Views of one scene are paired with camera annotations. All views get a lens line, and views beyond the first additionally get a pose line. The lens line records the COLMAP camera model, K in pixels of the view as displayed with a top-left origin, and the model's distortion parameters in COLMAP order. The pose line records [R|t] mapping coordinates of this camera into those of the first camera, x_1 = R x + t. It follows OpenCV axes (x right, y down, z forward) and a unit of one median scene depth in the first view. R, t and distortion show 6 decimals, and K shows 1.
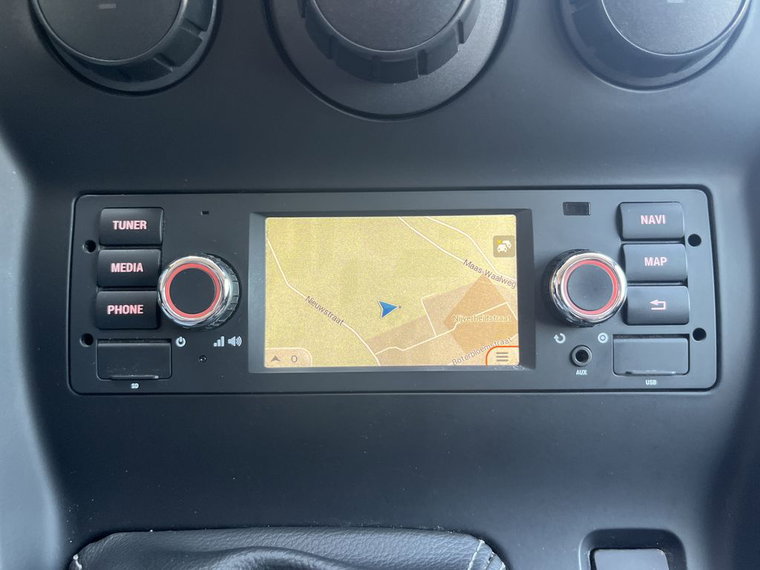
lens RADIAL K [[591.0, 0, 383.3], [0, 591.0, 280.3], [0, 0, 1]] dist [0.004216, -0.010890]
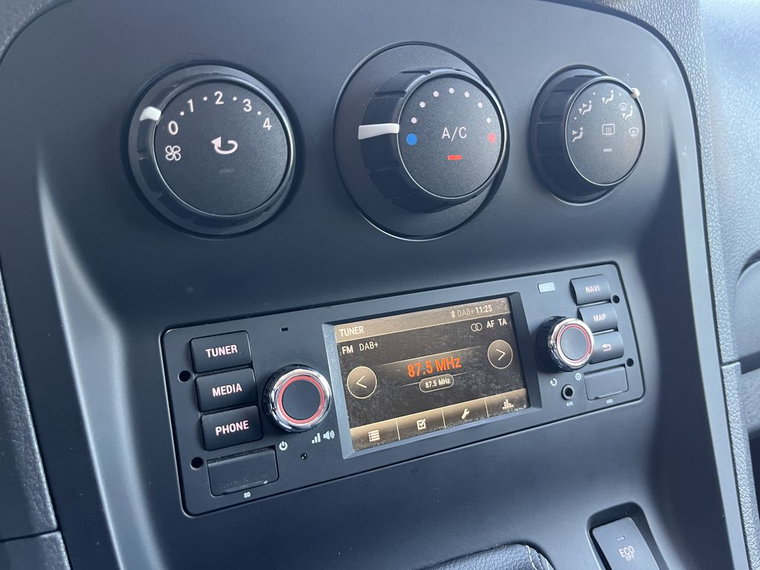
lens RADIAL K [[591.0, 0, 383.3], [0, 591.0, 280.3], [0, 0, 1]] dist [0.004216, -0.010890]
pose [[0.919272, -0.117013, 0.375829, -0.557032], [0.138657, 0.989856, -0.030965, -0.150105], [-0.368393, 0.080577, 0.926172, -0.152342]]
